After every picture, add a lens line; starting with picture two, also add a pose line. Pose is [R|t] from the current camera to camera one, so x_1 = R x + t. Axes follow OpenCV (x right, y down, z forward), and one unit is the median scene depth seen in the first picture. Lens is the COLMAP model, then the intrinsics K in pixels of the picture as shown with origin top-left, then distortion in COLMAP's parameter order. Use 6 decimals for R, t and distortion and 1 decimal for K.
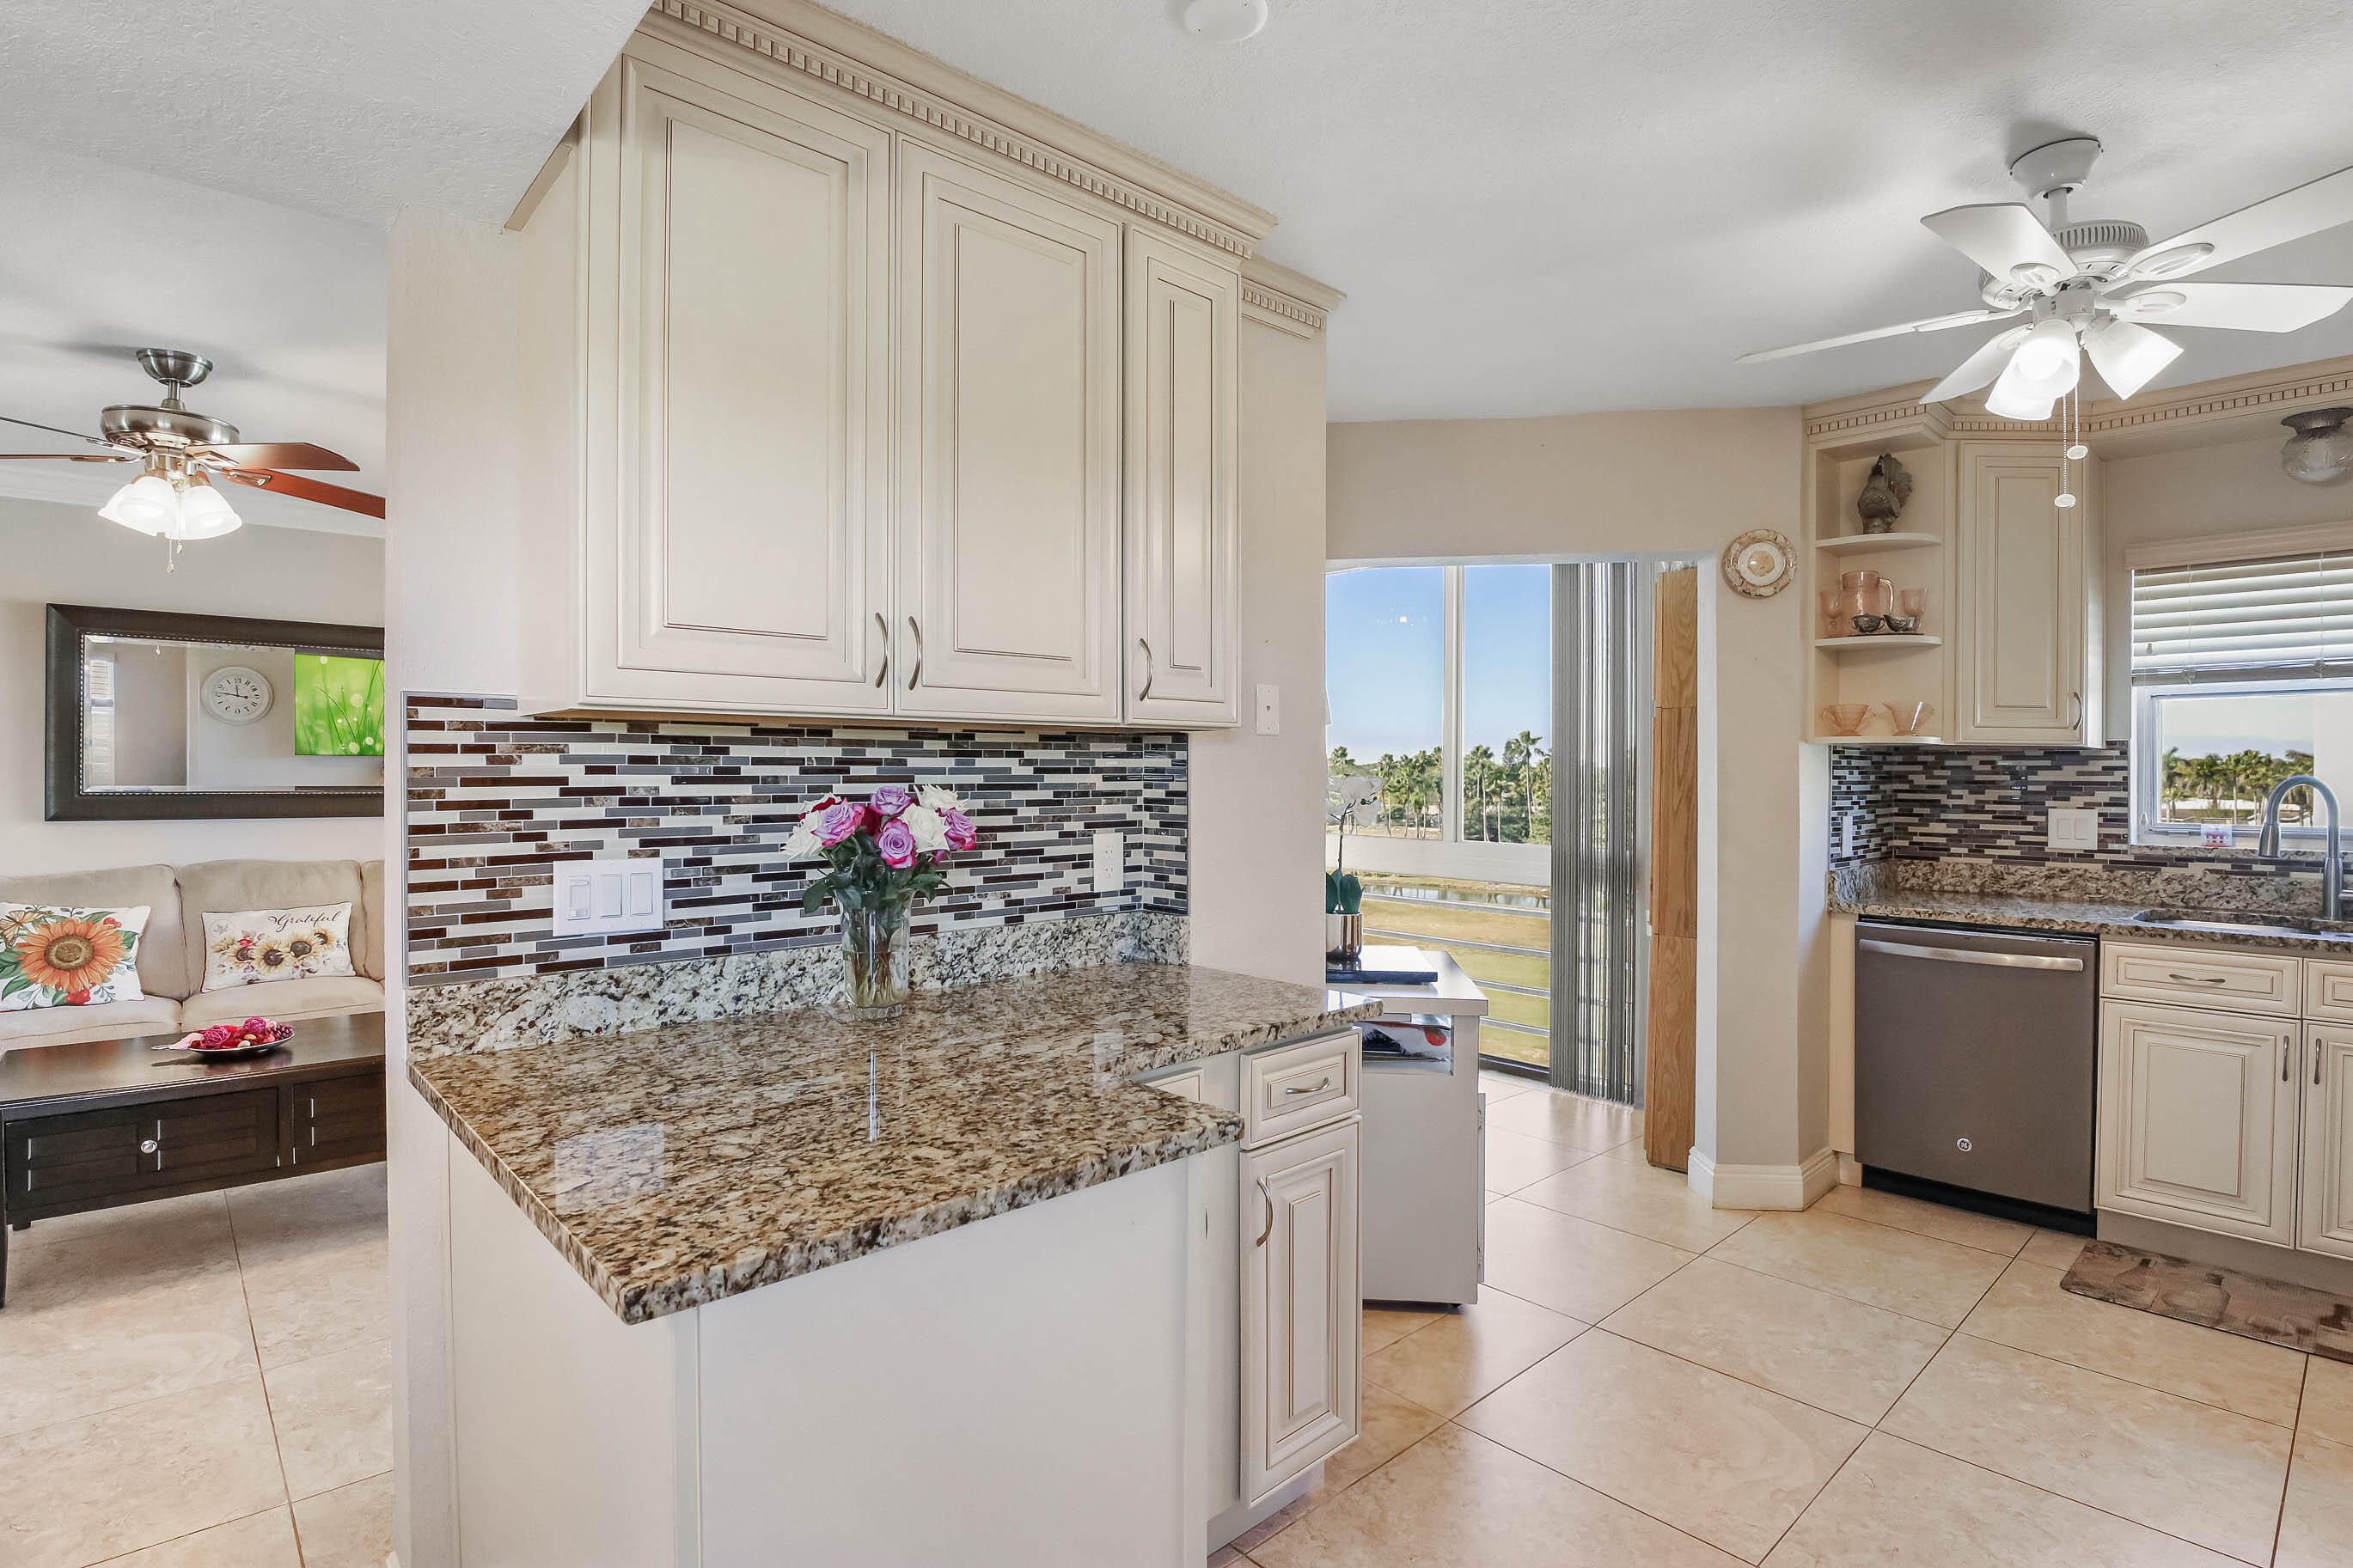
lens RADIAL K [[1157.6, 0, 1165.5], [0, 1157.6, 776.0], [0, 0, 1]] dist [-0.030250, -0.000642]
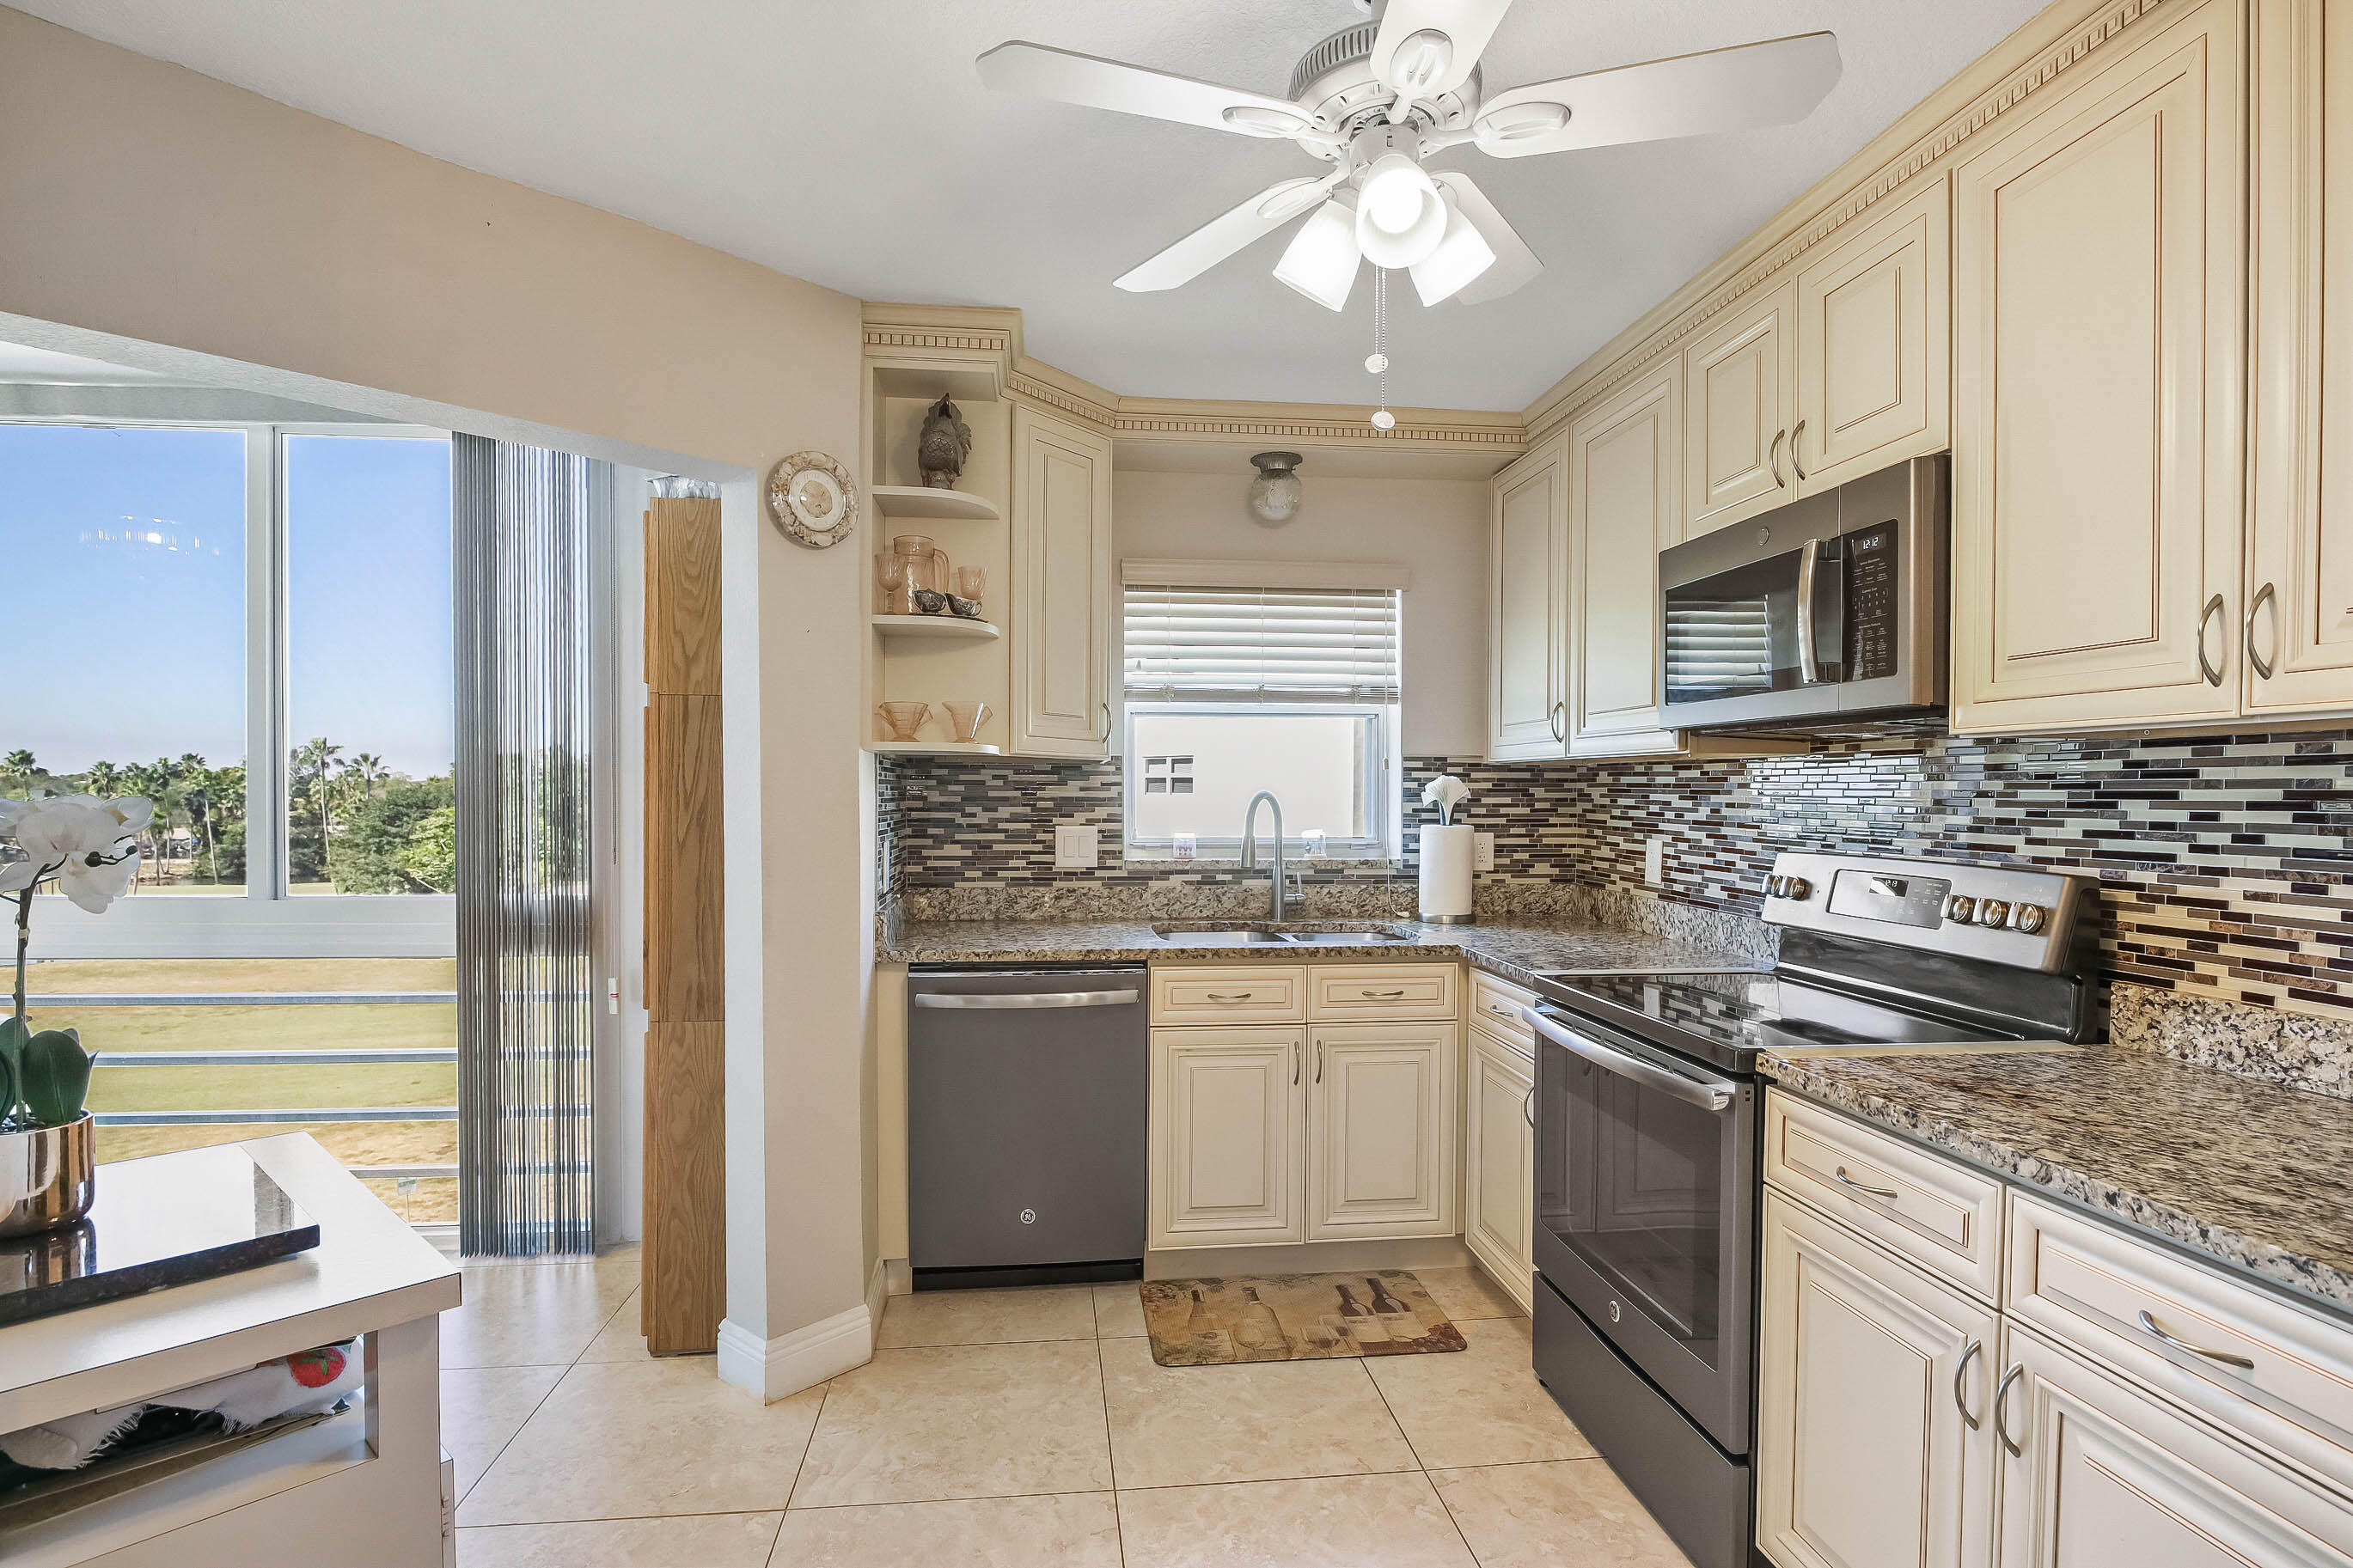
lens RADIAL K [[1148.3, 0, 1170.7], [0, 1148.3, 810.2], [0, 0, 1]] dist [-0.015099, -0.000532]
pose [[0.585610, -0.015457, 0.810446, 0.054488], [0.001267, 0.999834, 0.018154, -0.001657], [-0.810592, -0.009605, 0.585532, 0.353192]]
